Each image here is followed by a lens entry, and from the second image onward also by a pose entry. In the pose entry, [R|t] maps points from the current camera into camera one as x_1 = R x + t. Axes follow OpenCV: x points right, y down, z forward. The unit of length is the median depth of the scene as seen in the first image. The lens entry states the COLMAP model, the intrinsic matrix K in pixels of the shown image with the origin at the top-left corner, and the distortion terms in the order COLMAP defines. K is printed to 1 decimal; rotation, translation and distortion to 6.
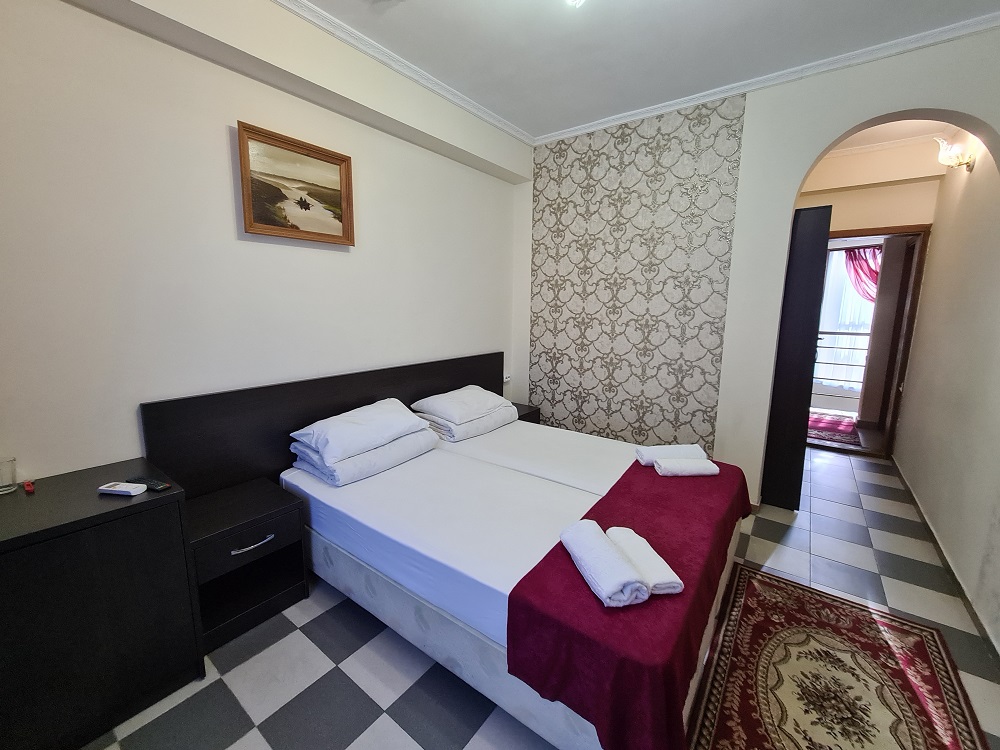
lens RADIAL K [[408.3, 0, 494.5], [0, 408.3, 365.9], [0, 0, 1]] dist [-0.000090, -0.000479]
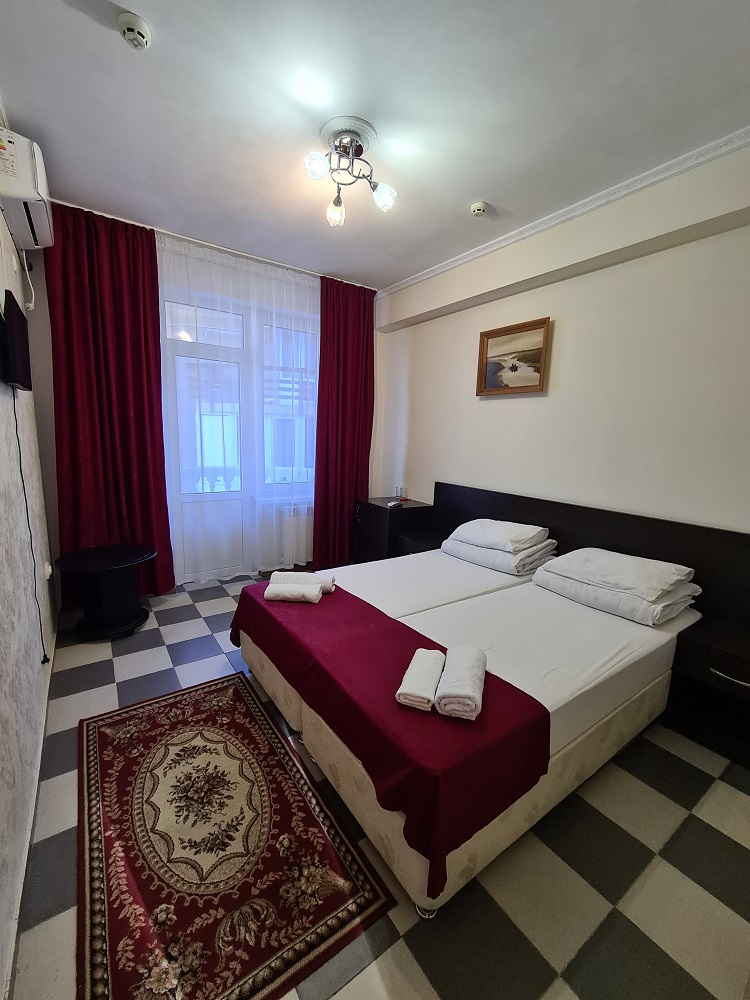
lens RADIAL K [[408.3, 0, 375.0], [0, 408.3, 500.0], [0, 0, 1]] dist [-0.000090, -0.000479]
pose [[-0.295575, 0.140769, -0.944891, 1.297096], [-0.180094, 0.963139, 0.199824, -0.185038], [0.938190, 0.229232, -0.259328, 1.234349]]
